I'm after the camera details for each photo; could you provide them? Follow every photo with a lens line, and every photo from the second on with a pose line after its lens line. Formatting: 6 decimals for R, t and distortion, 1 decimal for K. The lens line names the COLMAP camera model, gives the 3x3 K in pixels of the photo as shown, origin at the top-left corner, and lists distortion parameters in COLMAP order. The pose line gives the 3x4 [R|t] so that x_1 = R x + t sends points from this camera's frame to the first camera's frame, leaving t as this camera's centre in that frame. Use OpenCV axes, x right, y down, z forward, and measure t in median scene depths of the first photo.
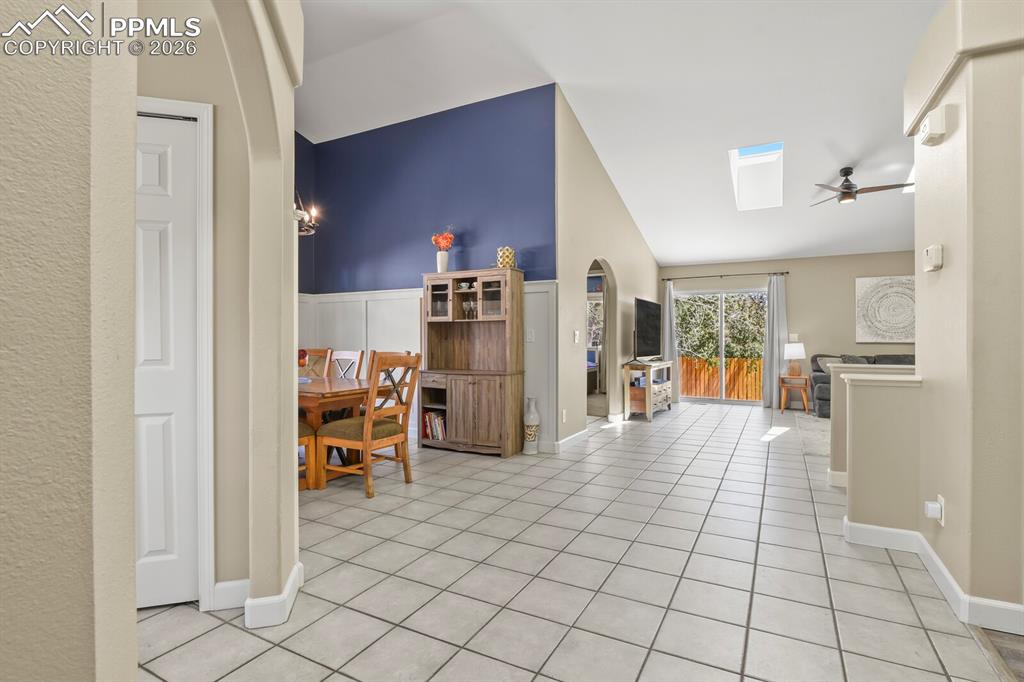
lens RADIAL K [[499.7, 0, 520.4], [0, 499.7, 342.1], [0, 0, 1]] dist [-0.004434, -0.001038]
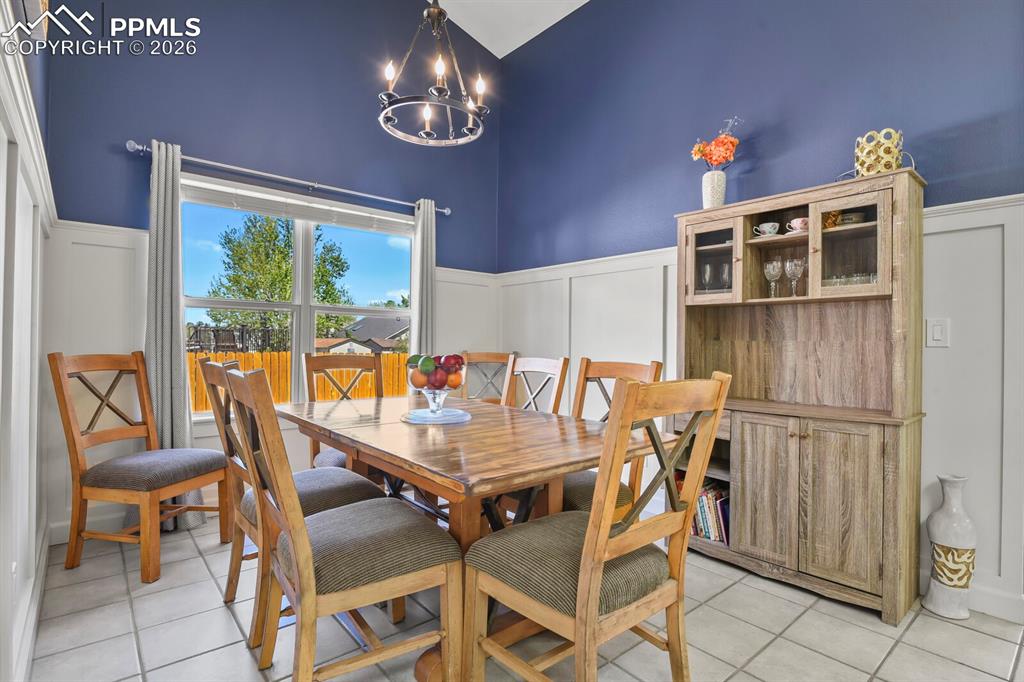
lens RADIAL K [[499.7, 0, 520.4], [0, 499.7, 342.1], [0, 0, 1]] dist [-0.004434, -0.001038]
pose [[0.929795, 0.010434, -0.367929, -0.161227], [-0.013824, 0.999883, -0.006579, 0.003741], [0.367817, 0.011204, 0.929831, 0.471886]]
